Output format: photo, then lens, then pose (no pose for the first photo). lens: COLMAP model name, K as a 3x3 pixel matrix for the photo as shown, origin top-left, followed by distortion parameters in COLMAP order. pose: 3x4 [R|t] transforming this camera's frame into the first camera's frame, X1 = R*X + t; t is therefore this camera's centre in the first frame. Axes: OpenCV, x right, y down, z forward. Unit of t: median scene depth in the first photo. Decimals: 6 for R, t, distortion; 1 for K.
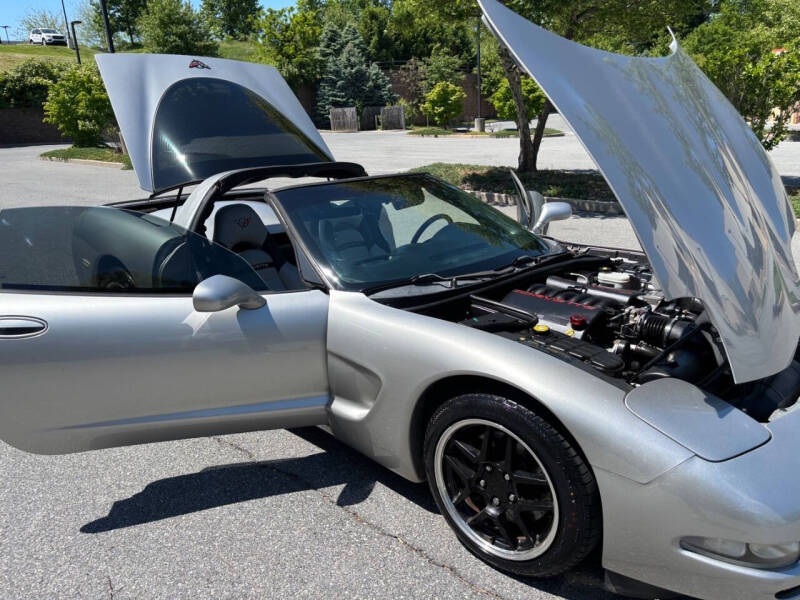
lens RADIAL K [[614.5, 0, 404.9], [0, 614.5, 288.2], [0, 0, 1]] dist [0.052059, -0.063070]
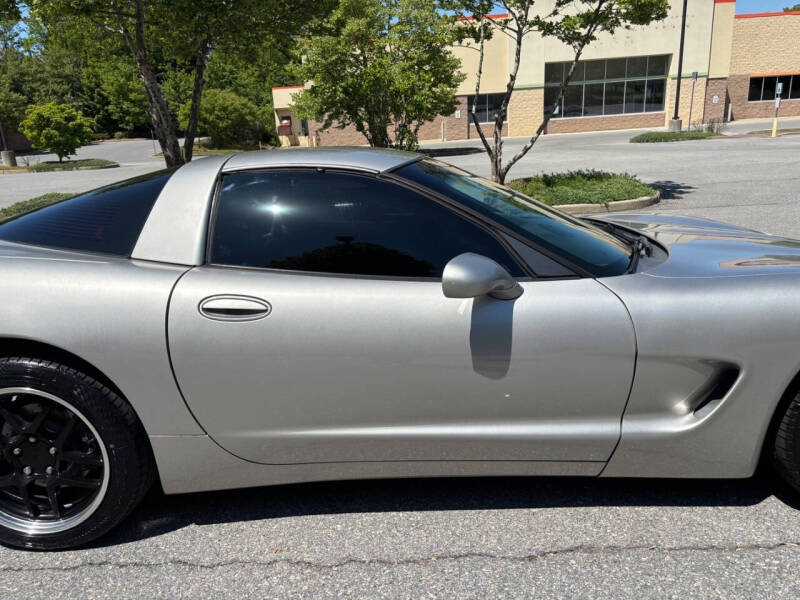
lens RADIAL K [[611.8, 0, 394.2], [0, 611.8, 304.1], [0, 0, 1]] dist [0.042881, -0.054823]
pose [[0.751076, -0.186145, 0.633431, -0.041221], [0.203493, 0.977990, 0.046112, -0.002375], [-0.628072, 0.094265, 0.772424, 0.032152]]
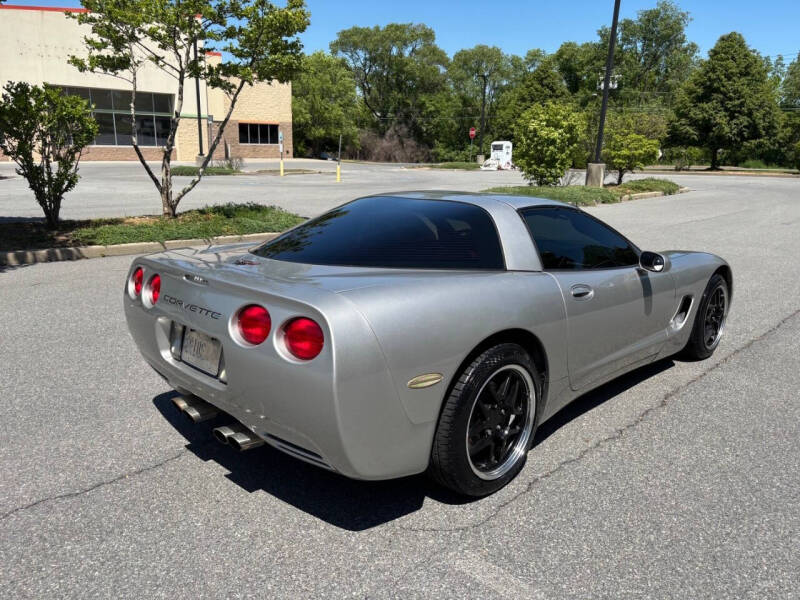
lens RADIAL K [[608.6, 0, 395.8], [0, 608.6, 299.9], [0, 0, 1]] dist [0.047280, -0.055819]
pose [[0.054457, -0.202869, 0.977691, -0.086558], [0.250194, 0.950681, 0.183328, -0.017669], [-0.966663, 0.234629, 0.102528, 0.079318]]
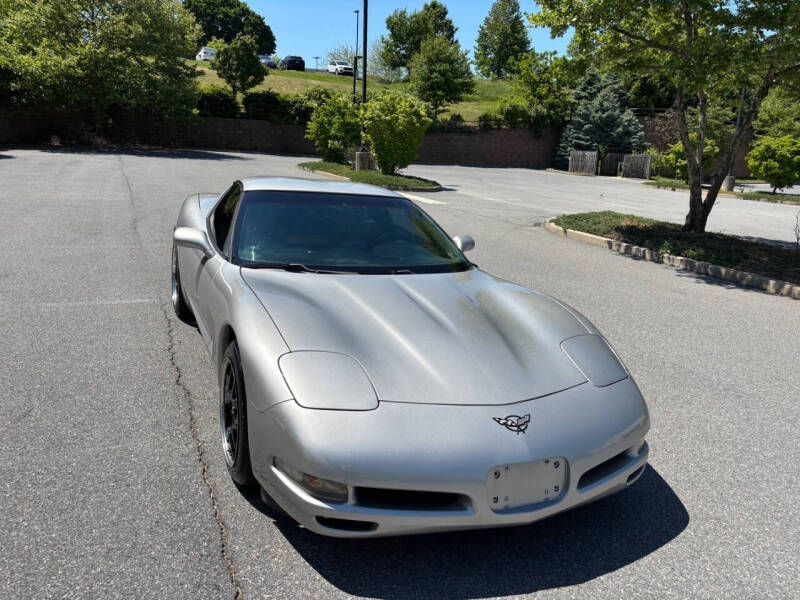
lens RADIAL K [[612.6, 0, 393.3], [0, 612.6, 298.8], [0, 0, 1]] dist [0.014501, 0.000198]
pose [[0.905912, 0.189533, -0.378683, 0.039464], [-0.204187, 0.978931, 0.001491, 0.000427], [0.370987, 0.075971, 0.925525, -0.005631]]
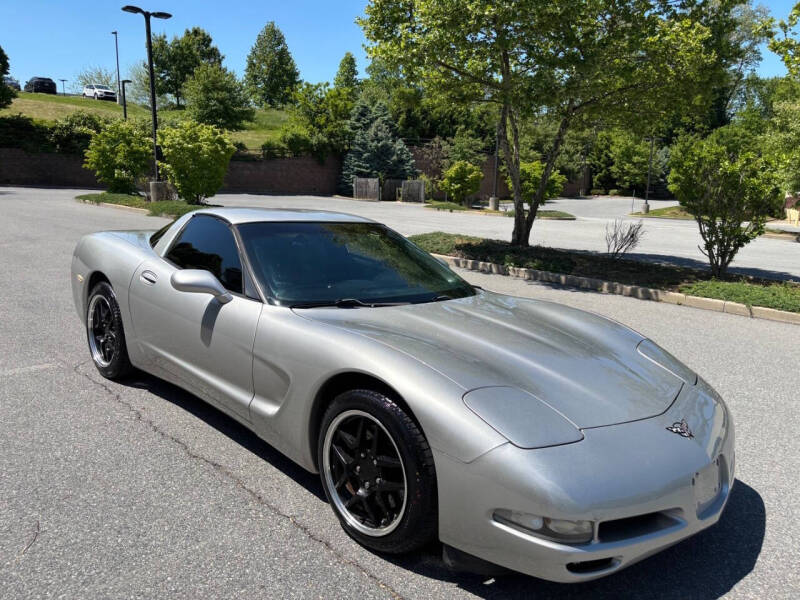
lens RADIAL K [[608.6, 0, 395.8], [0, 608.6, 299.9], [0, 0, 1]] dist [0.047280, -0.055819]
pose [[0.995423, 0.086454, -0.040727, 0.009597], [-0.089910, 0.991647, -0.092480, 0.004366], [0.032392, 0.095719, 0.994881, -0.008066]]
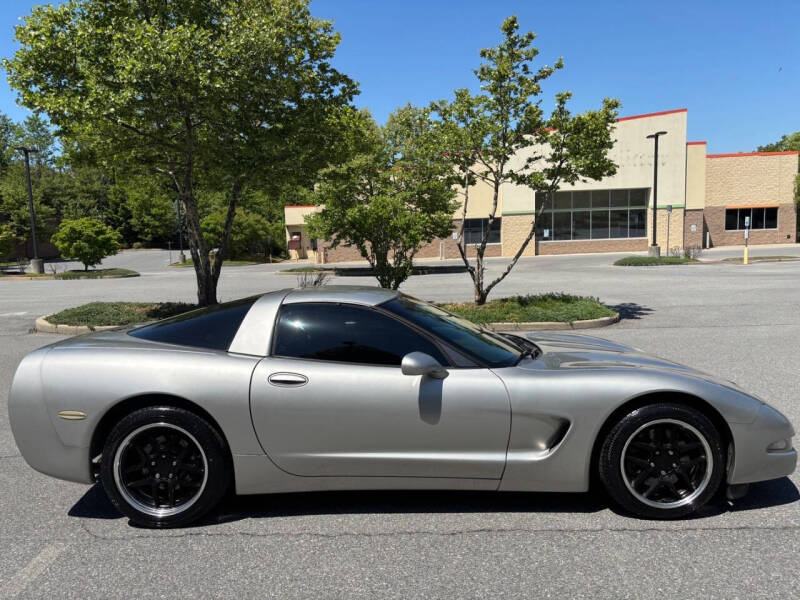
lens RADIAL K [[608.6, 0, 395.8], [0, 608.6, 299.9], [0, 0, 1]] dist [0.047280, -0.055819]
pose [[0.753441, -0.047682, 0.655785, -0.059576], [0.180155, 0.974170, -0.136151, 0.000283], [-0.632354, 0.220724, 0.742570, 0.007827]]
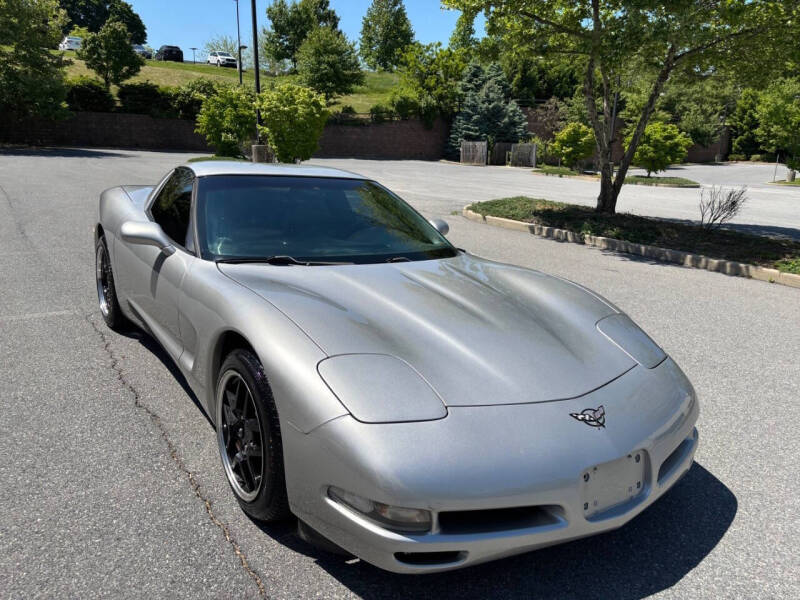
lens RADIAL K [[611.8, 0, 394.2], [0, 611.8, 304.1], [0, 0, 1]] dist [0.042881, -0.054823]
pose [[0.966908, 0.135059, -0.216444, 0.026579], [-0.140935, 0.989948, -0.011872, 0.002751], [0.212665, 0.041983, 0.976223, -0.001920]]
